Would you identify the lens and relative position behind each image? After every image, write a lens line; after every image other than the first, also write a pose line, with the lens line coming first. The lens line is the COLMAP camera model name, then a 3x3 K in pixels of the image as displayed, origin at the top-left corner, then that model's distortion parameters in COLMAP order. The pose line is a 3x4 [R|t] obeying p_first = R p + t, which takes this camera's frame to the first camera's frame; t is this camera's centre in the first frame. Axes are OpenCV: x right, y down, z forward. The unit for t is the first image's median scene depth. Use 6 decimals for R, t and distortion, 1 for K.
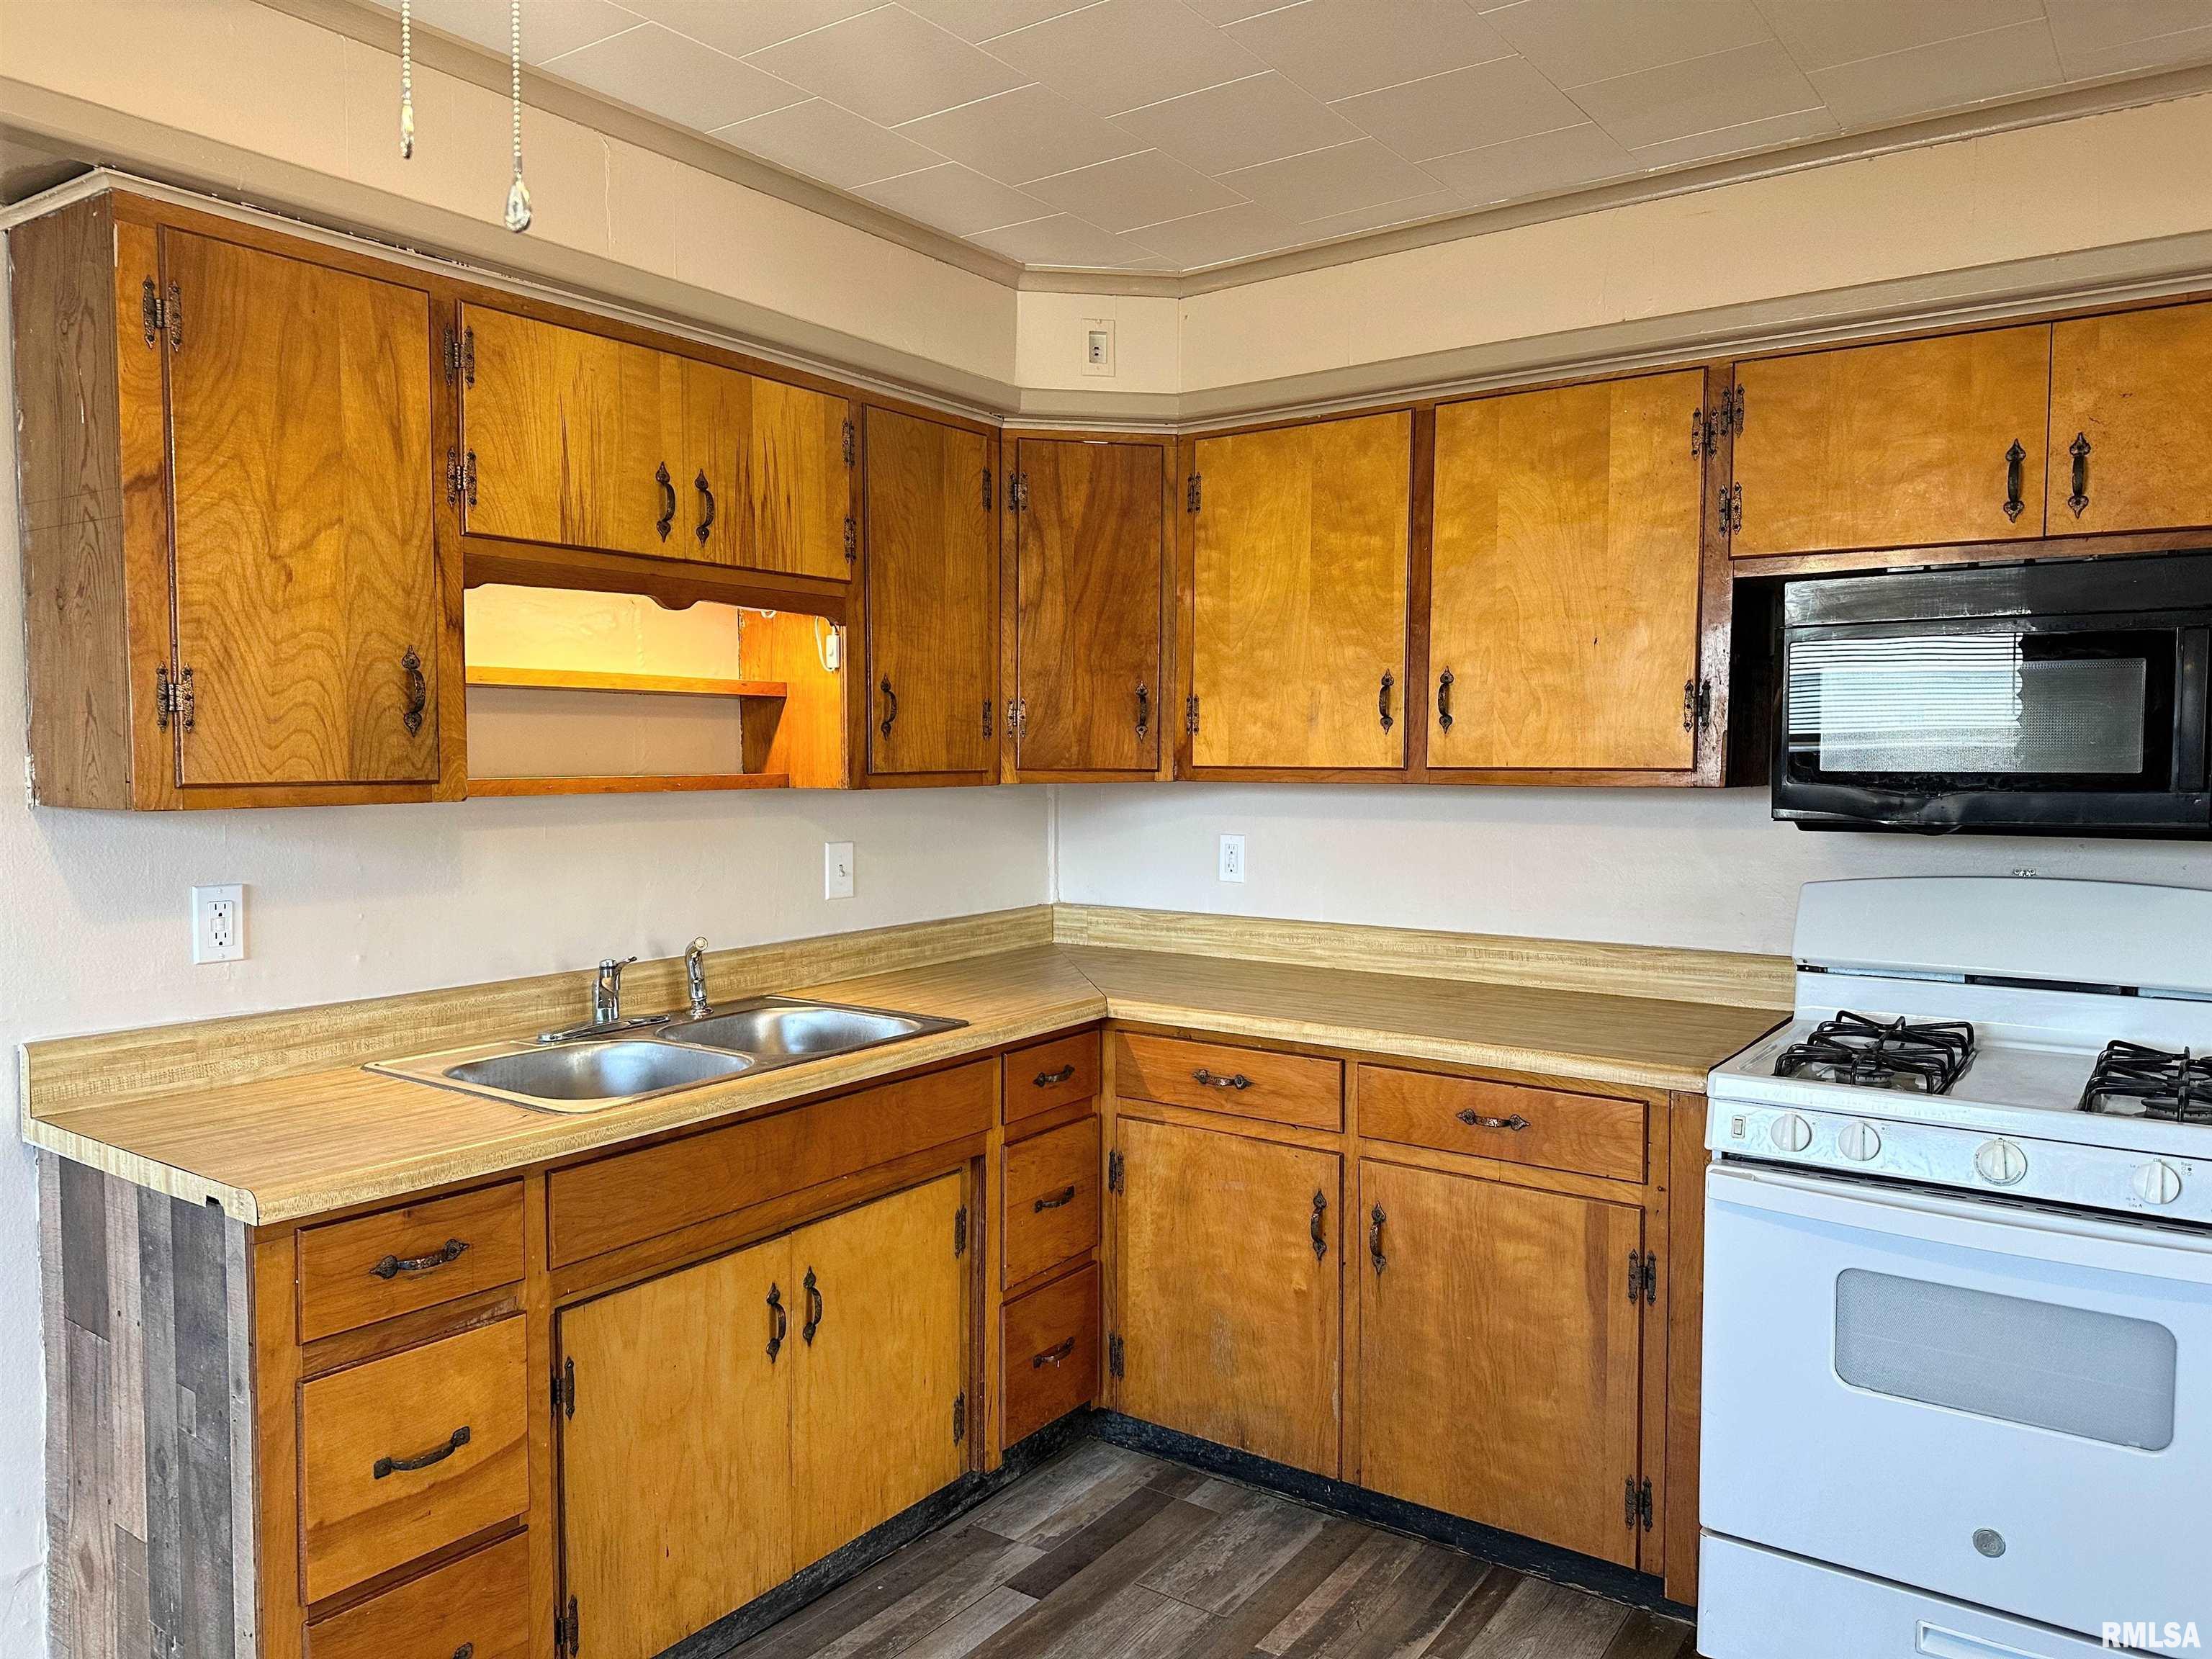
lens RADIAL K [[1549.5, 0, 1115.1], [0, 1549.5, 831.2], [0, 0, 1]] dist [0.131447, -0.184906]
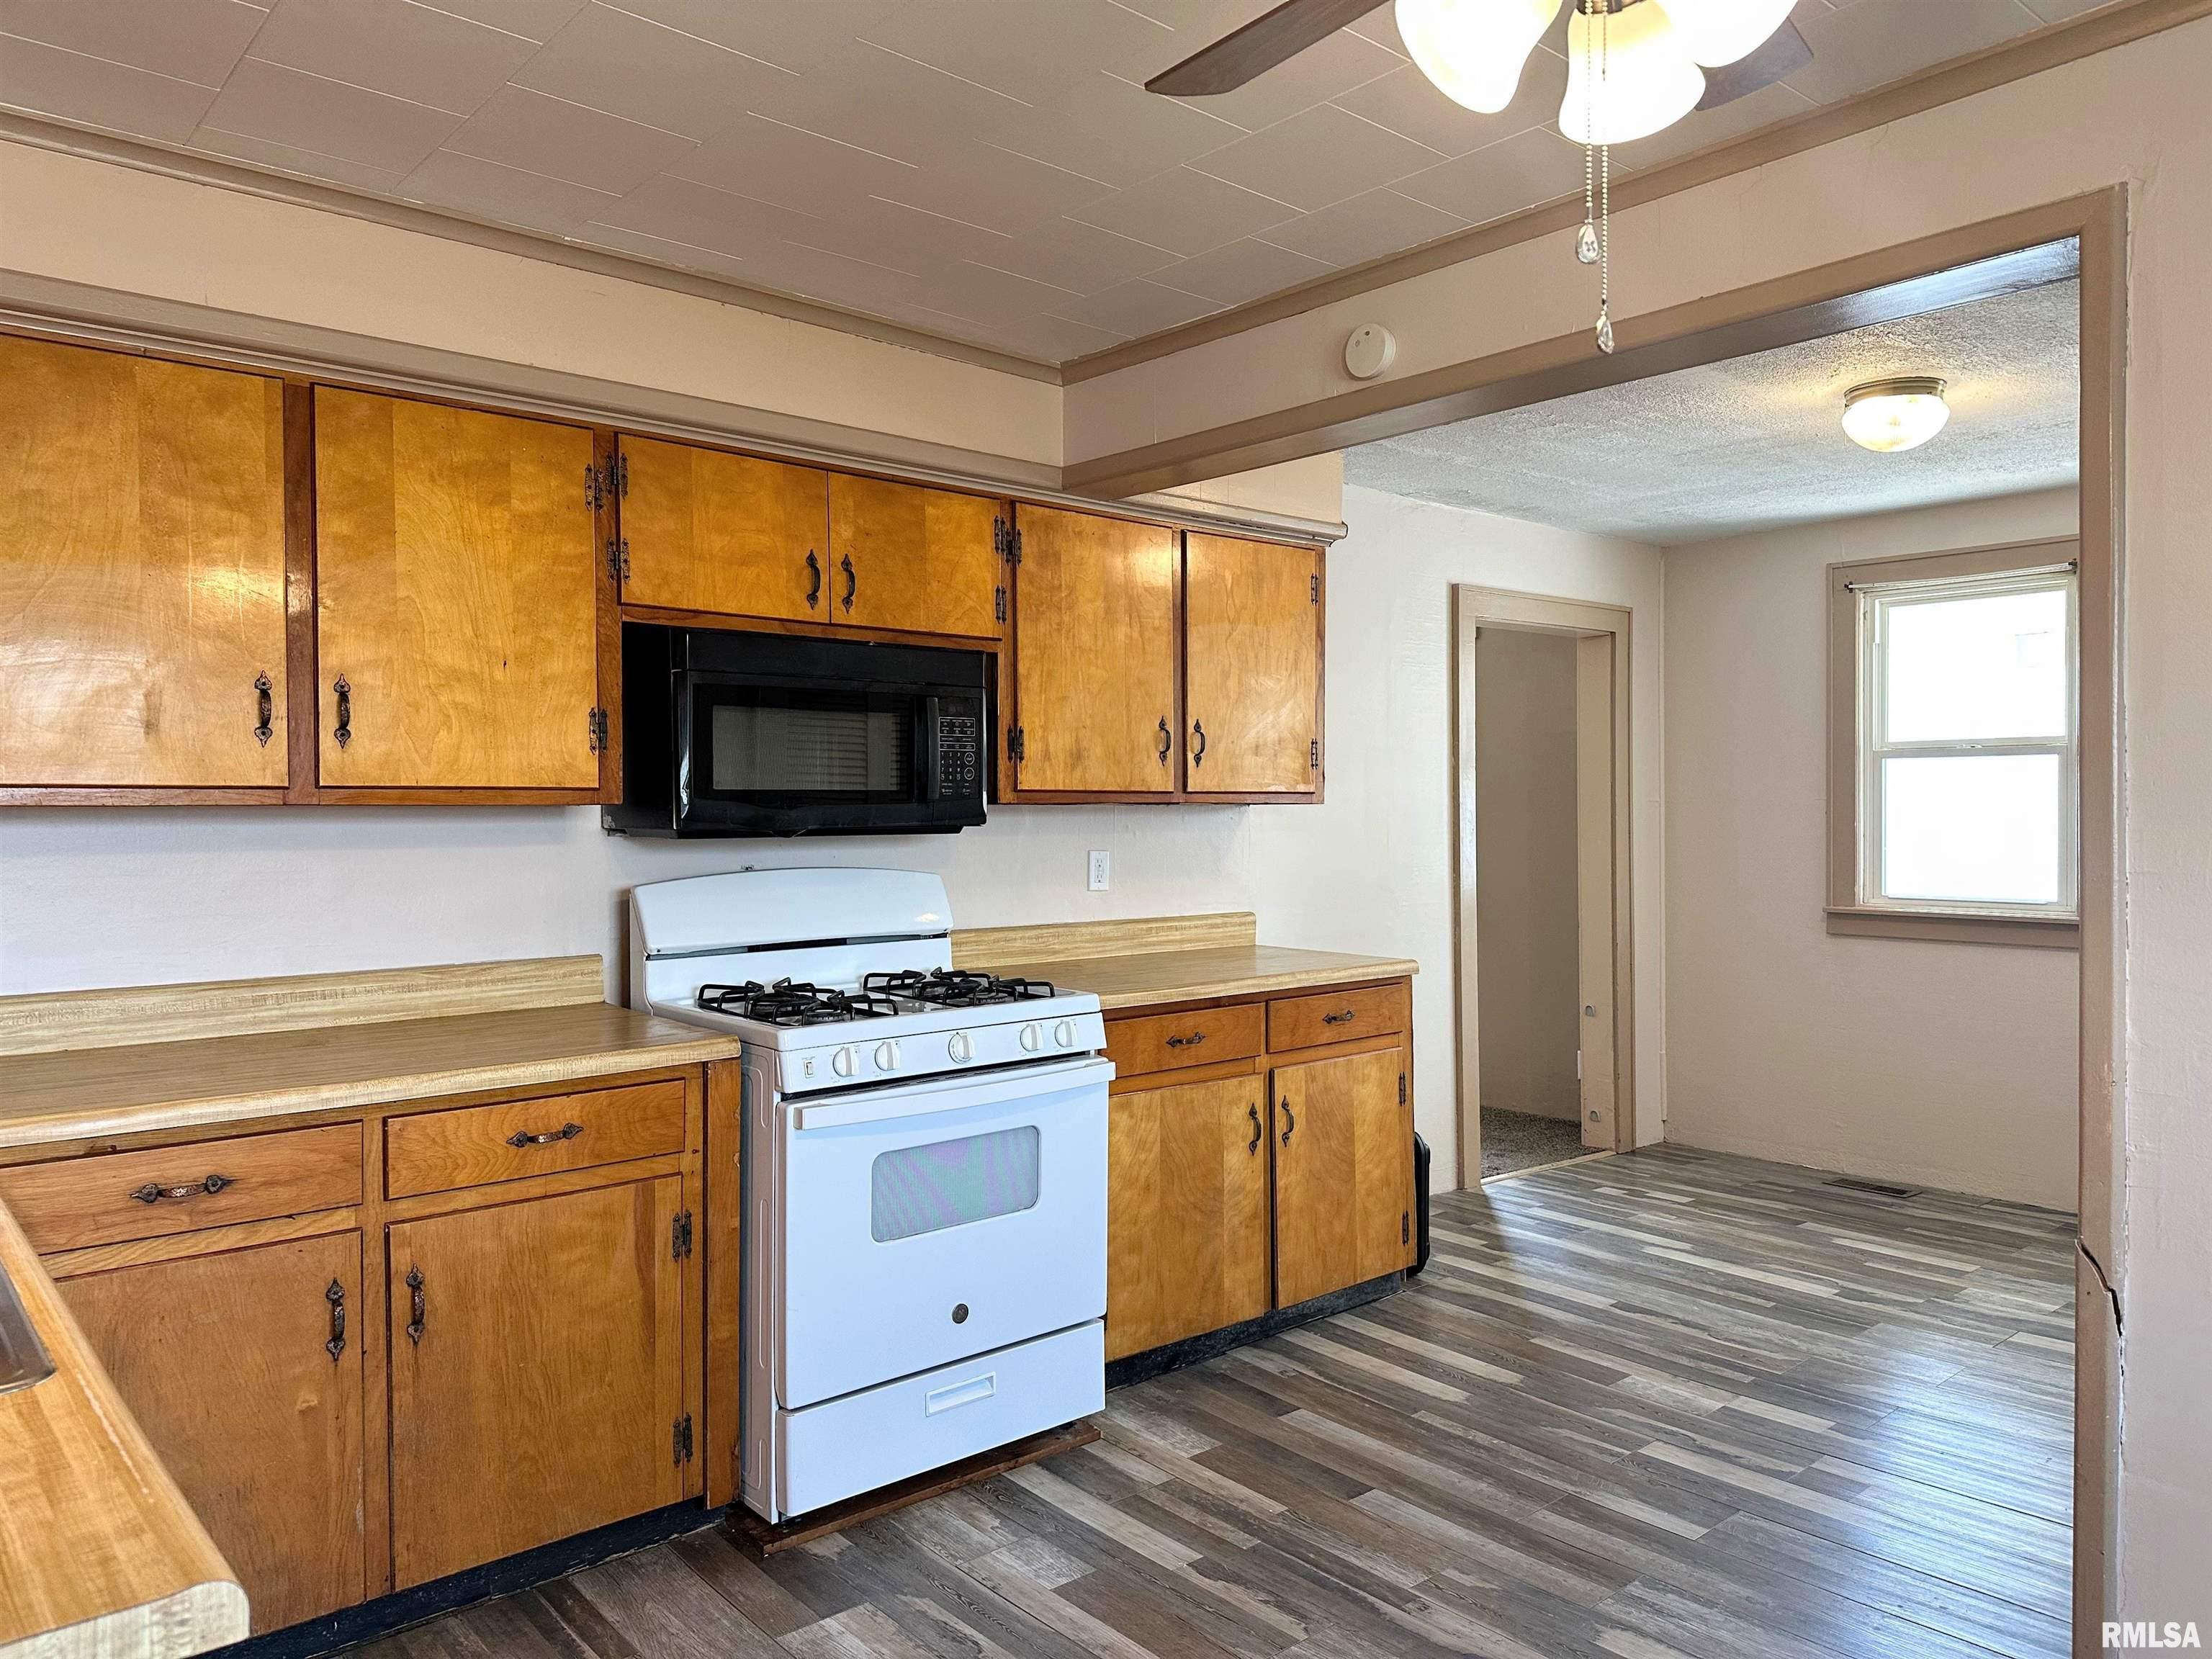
lens RADIAL K [[1549.5, 0, 1115.1], [0, 1549.5, 831.2], [0, 0, 1]] dist [0.131447, -0.184906]
pose [[0.238361, -0.019765, 0.970975, -0.602218], [0.053153, 0.998560, 0.007278, 0.002302], [-0.969721, 0.049875, 0.239068, 0.370128]]
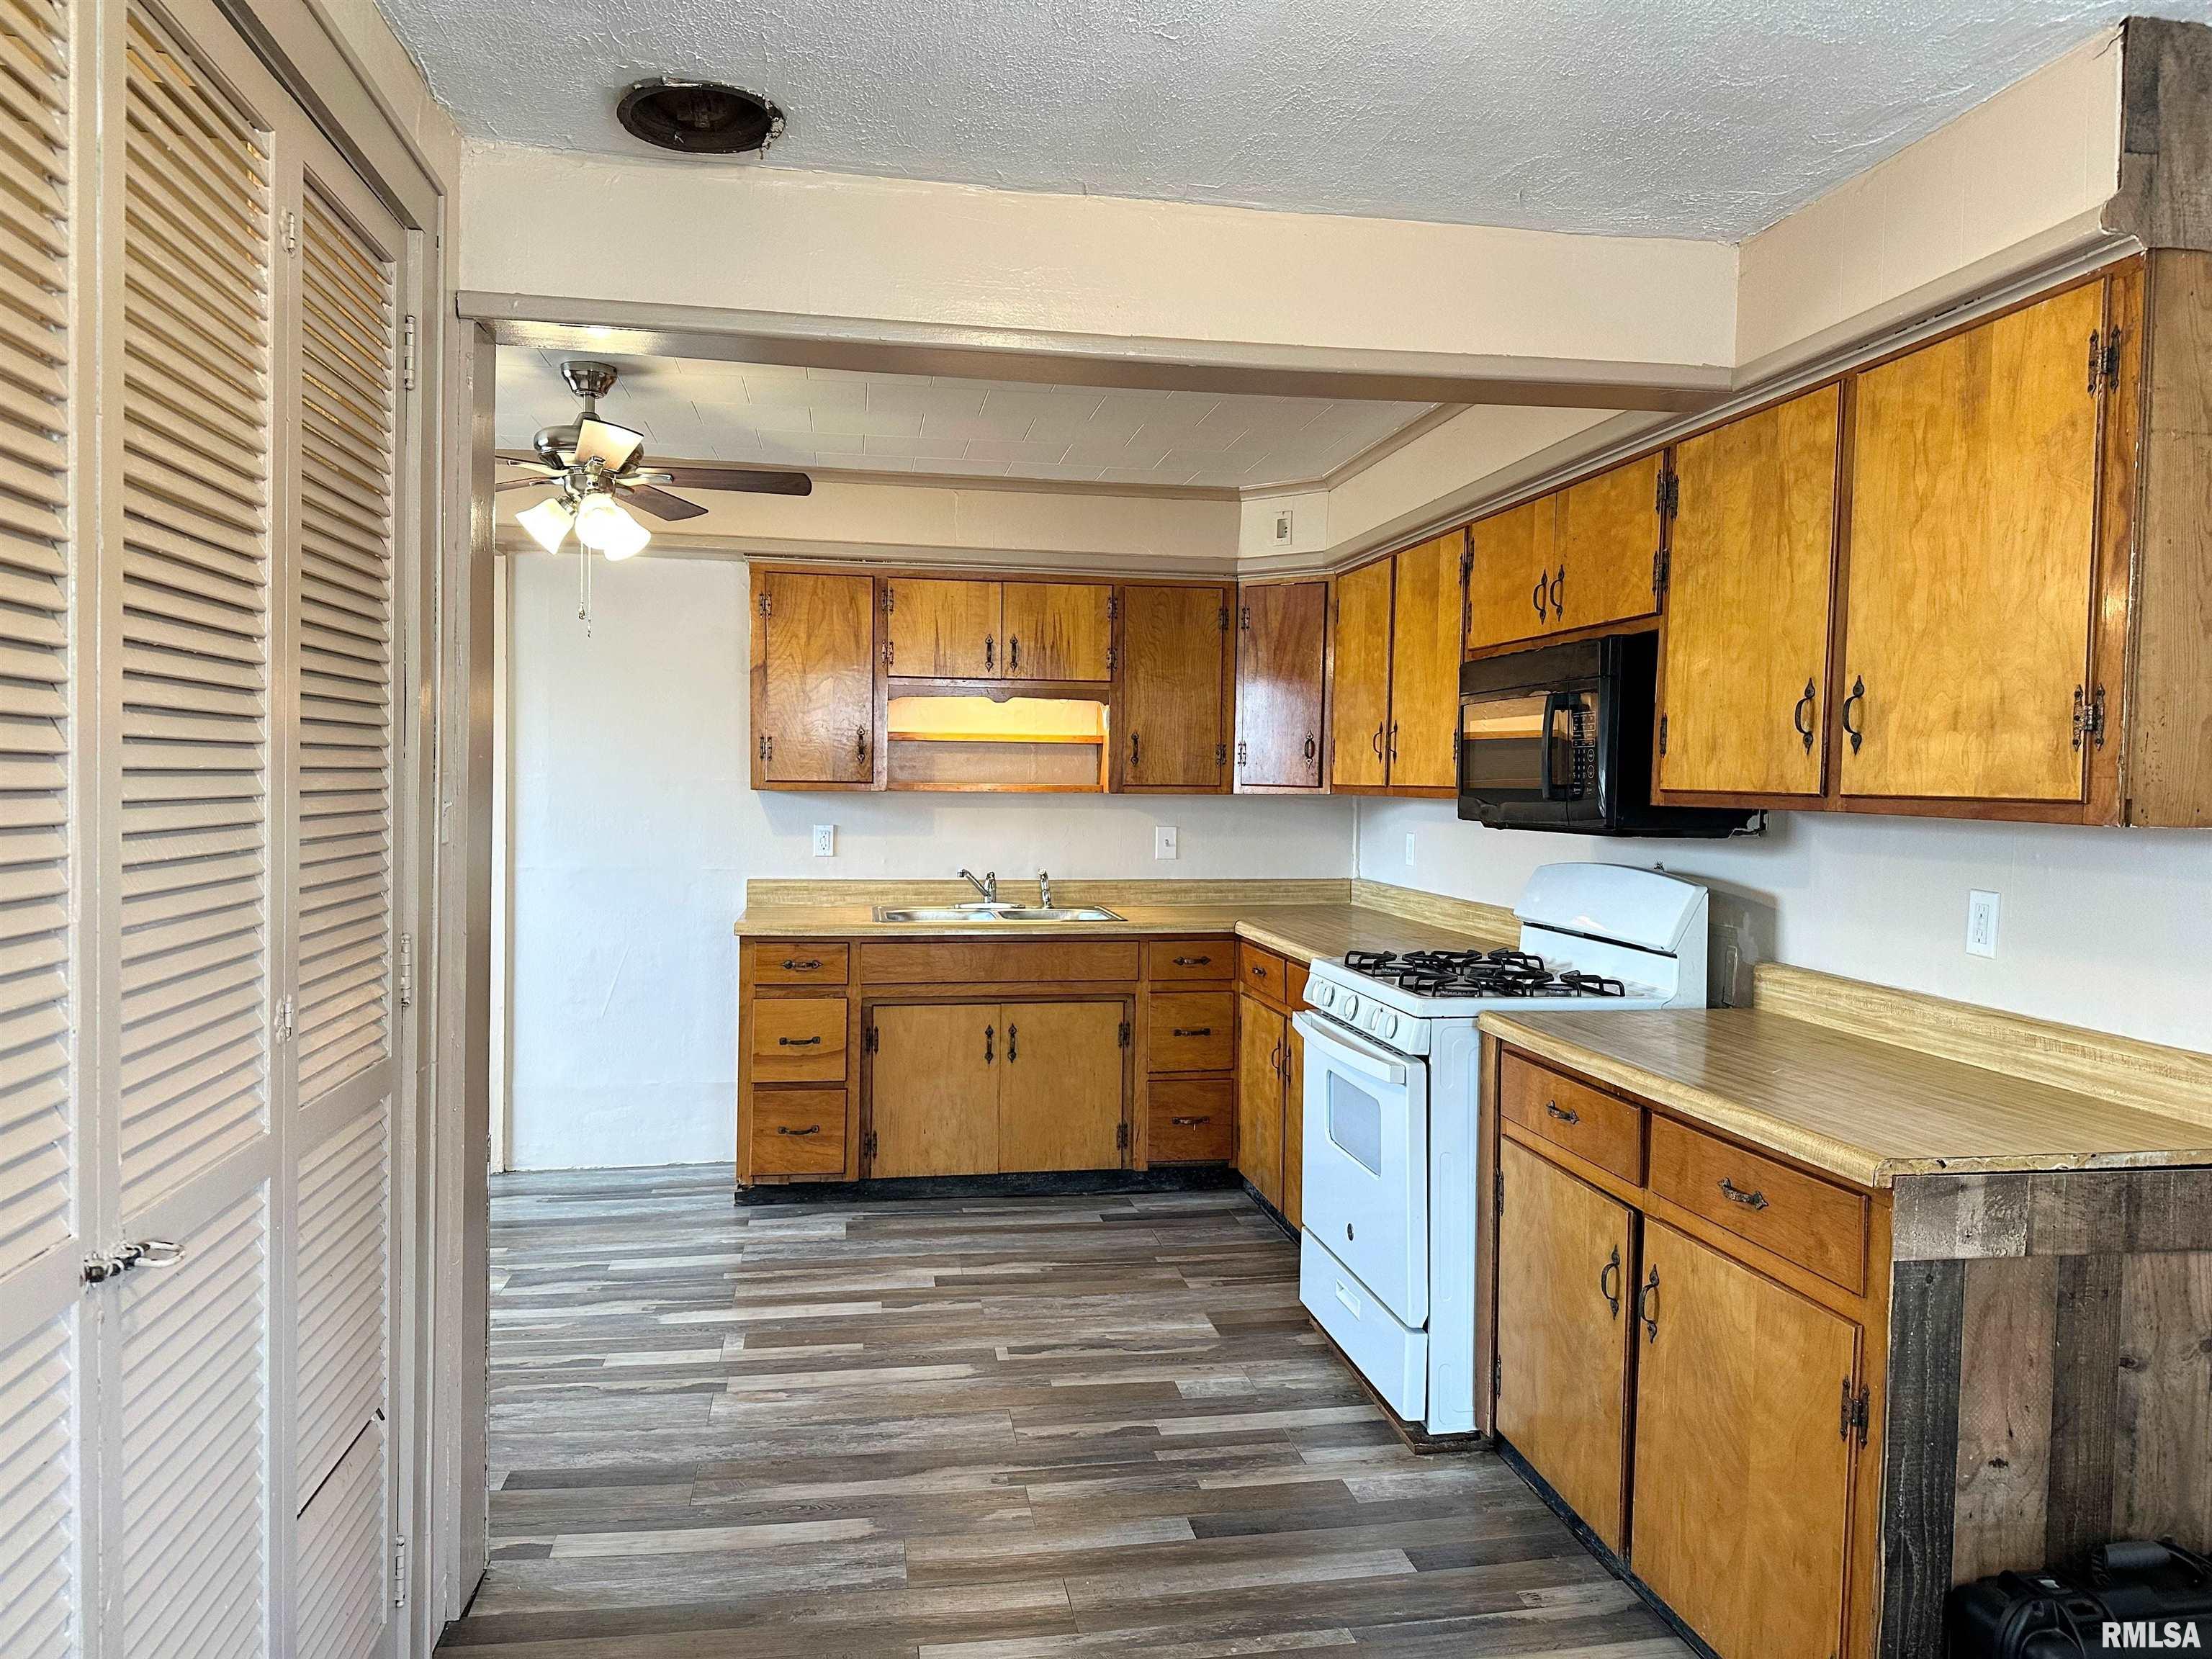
lens RADIAL K [[1549.5, 0, 1115.1], [0, 1549.5, 831.2], [0, 0, 1]] dist [0.131447, -0.184906]
pose [[0.702734, 0.032690, -0.710702, 1.178983], [-0.049810, 0.998753, -0.003312, 0.024685], [0.709707, 0.037727, 0.703486, -0.295758]]
